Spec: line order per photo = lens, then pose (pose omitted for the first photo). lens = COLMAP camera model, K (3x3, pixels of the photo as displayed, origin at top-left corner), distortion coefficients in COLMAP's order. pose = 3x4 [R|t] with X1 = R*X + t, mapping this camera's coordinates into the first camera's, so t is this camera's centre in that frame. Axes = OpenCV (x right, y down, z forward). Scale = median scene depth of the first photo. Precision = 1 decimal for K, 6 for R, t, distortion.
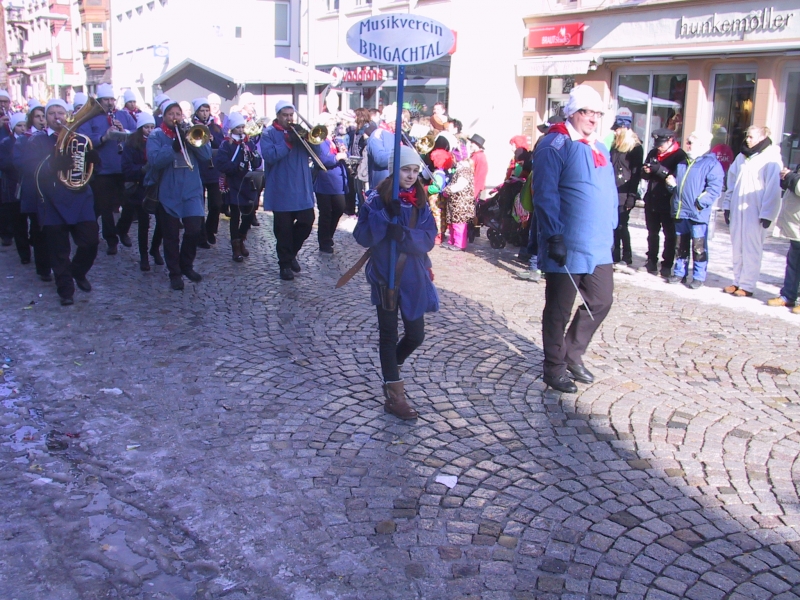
lens RADIAL K [[808.6, 0, 409.5], [0, 808.6, 305.5], [0, 0, 1]] dist [-0.179835, 0.207342]
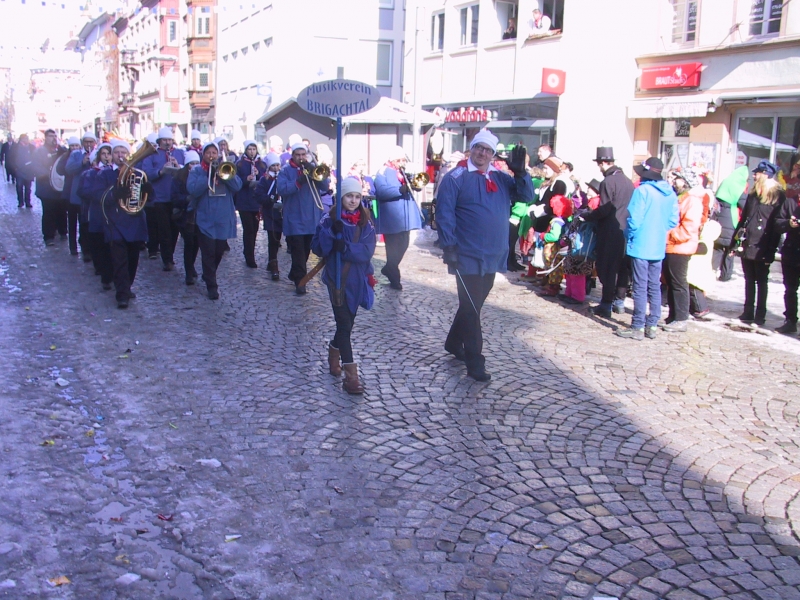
lens RADIAL K [[808.6, 0, 409.5], [0, 808.6, 305.5], [0, 0, 1]] dist [-0.179835, 0.207342]
pose [[0.993375, 0.026802, -0.111753, -0.056489], [-0.032225, 0.998375, -0.047007, -0.033909], [0.110312, 0.050297, 0.992624, 0.123790]]
